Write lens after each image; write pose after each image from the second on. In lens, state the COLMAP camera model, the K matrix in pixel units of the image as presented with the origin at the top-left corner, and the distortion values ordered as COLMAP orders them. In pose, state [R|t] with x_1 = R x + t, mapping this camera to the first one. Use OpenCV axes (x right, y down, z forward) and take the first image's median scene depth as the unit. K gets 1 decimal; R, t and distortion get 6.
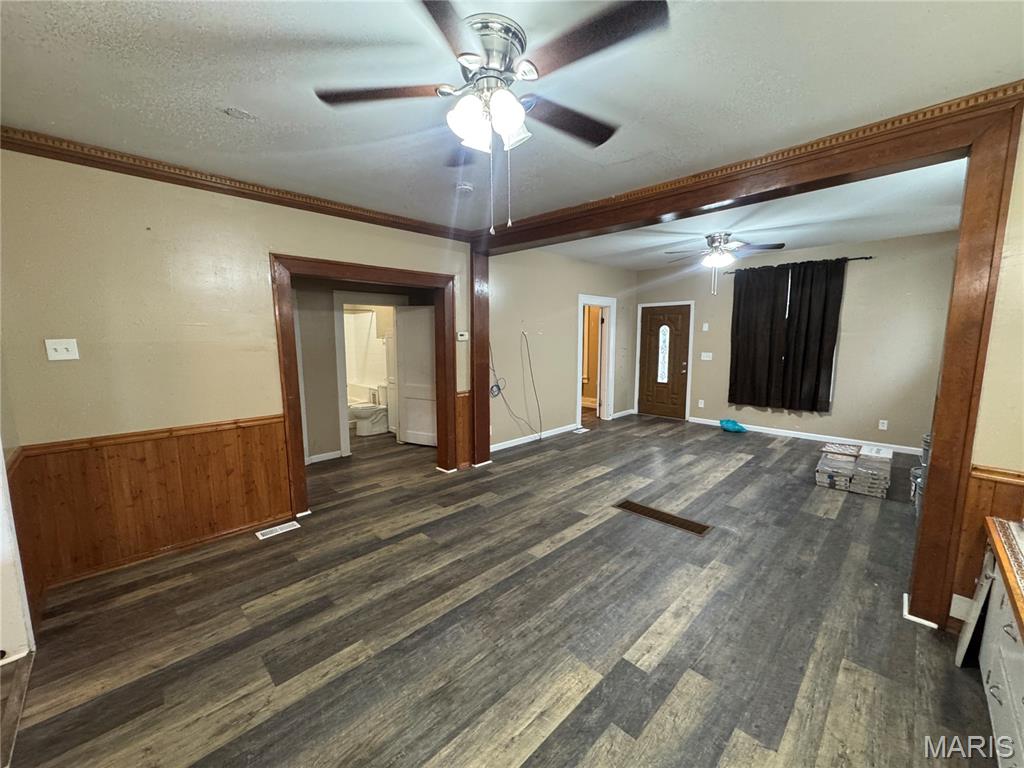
lens RADIAL K [[406.9, 0, 511.7], [0, 406.9, 384.1], [0, 0, 1]] dist [-0.001166, 0.000041]
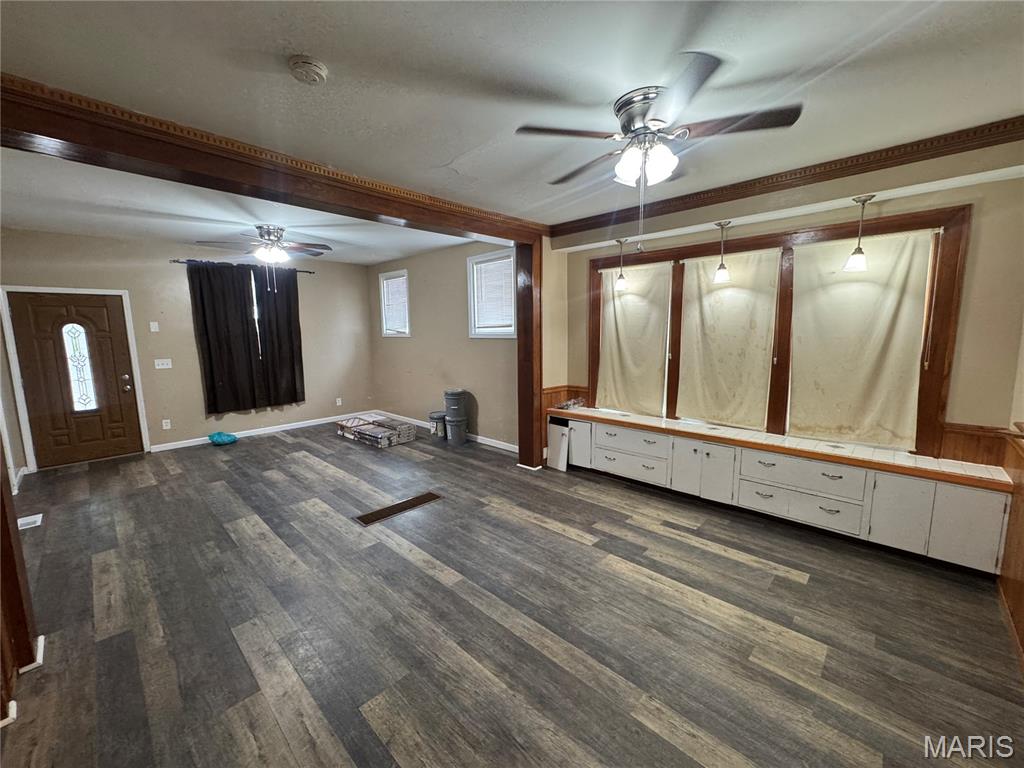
lens RADIAL K [[406.9, 0, 511.7], [0, 406.9, 384.1], [0, 0, 1]] dist [-0.001166, 0.000041]
pose [[-0.024376, -0.128178, 0.991452, -0.604150], [0.133655, 0.982425, 0.130297, -0.079487], [-0.990728, 0.135688, -0.006816, 0.649012]]
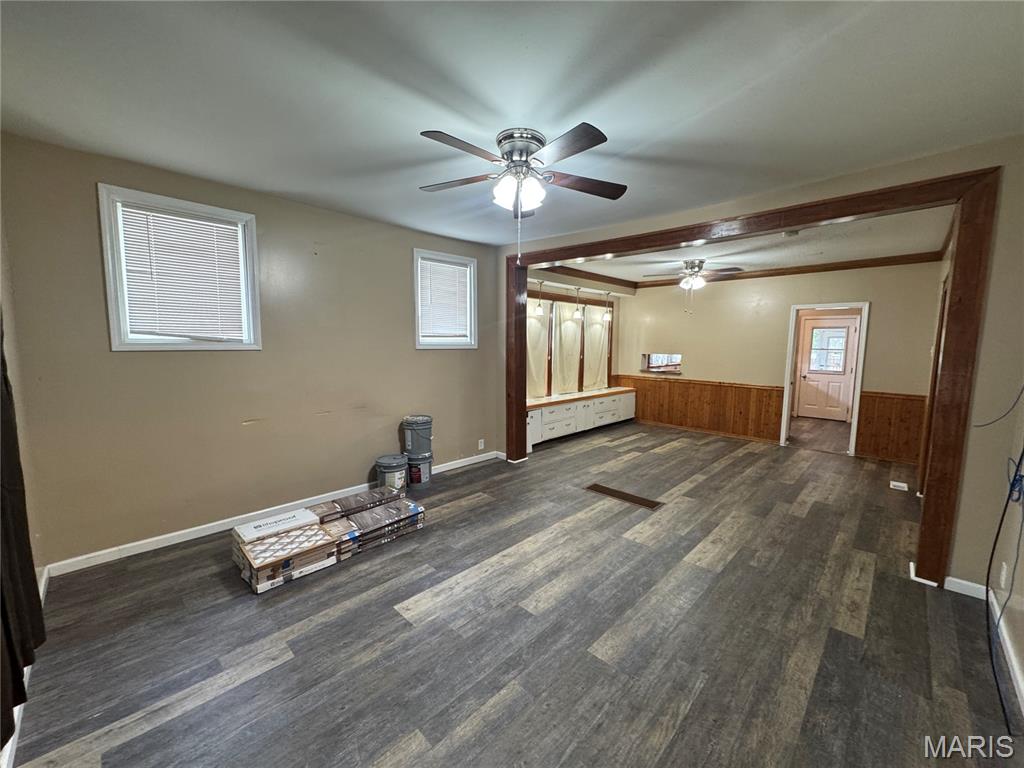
lens RADIAL K [[406.9, 0, 511.7], [0, 406.9, 384.1], [0, 0, 1]] dist [-0.001166, 0.000041]
pose [[-0.999884, -0.003757, -0.014765, 0.669969], [-0.006996, 0.974133, 0.225869, -0.245333], [0.013535, 0.225946, -0.974046, 1.974647]]
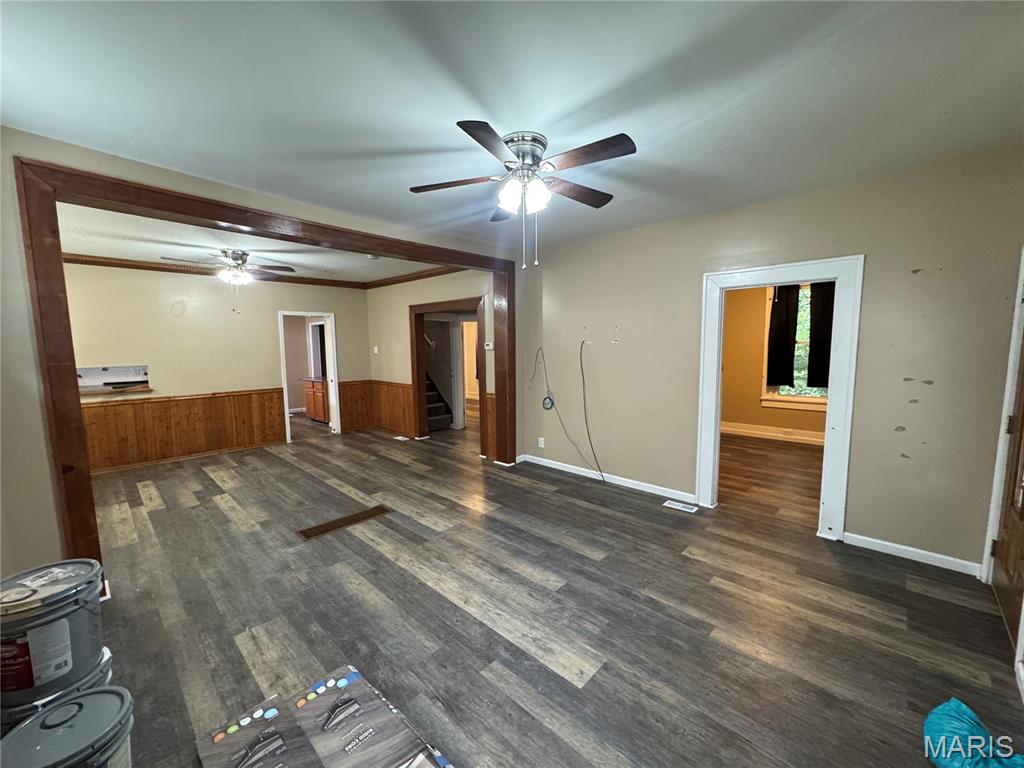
lens RADIAL K [[406.9, 0, 511.7], [0, 406.9, 384.1], [0, 0, 1]] dist [-0.001166, 0.000041]
pose [[0.027680, 0.103695, -0.994224, 1.309095], [-0.110918, 0.988782, 0.100040, -0.165432], [0.993444, 0.107508, 0.038871, 1.274214]]
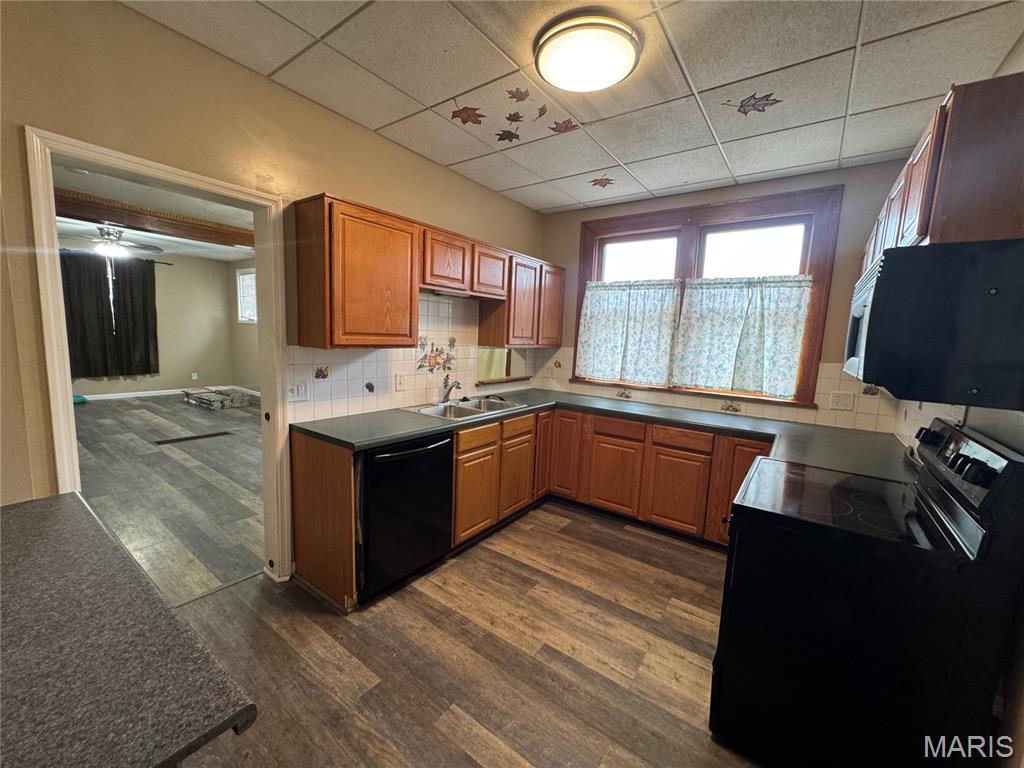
lens RADIAL K [[406.9, 0, 511.7], [0, 406.9, 384.1], [0, 0, 1]] dist [-0.001166, 0.000041]
pose [[-0.160555, -0.120918, 0.979592, -1.176679], [0.077373, 0.987872, 0.134622, 0.021702], [-0.983990, 0.097408, -0.149252, 0.066828]]
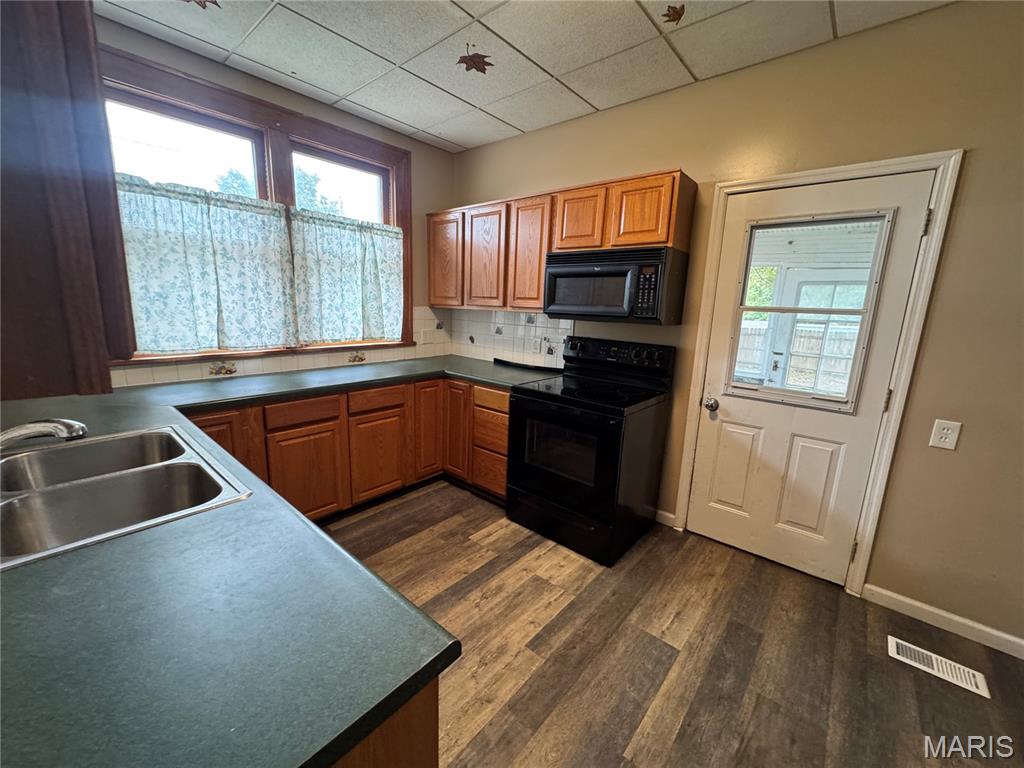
lens RADIAL K [[406.9, 0, 511.7], [0, 406.9, 384.1], [0, 0, 1]] dist [-0.001166, 0.000041]
pose [[-0.996537, -0.015750, -0.081651, -0.649408], [-0.040767, 0.948341, 0.314624, -0.003461], [0.072478, 0.316863, -0.945698, 0.323565]]
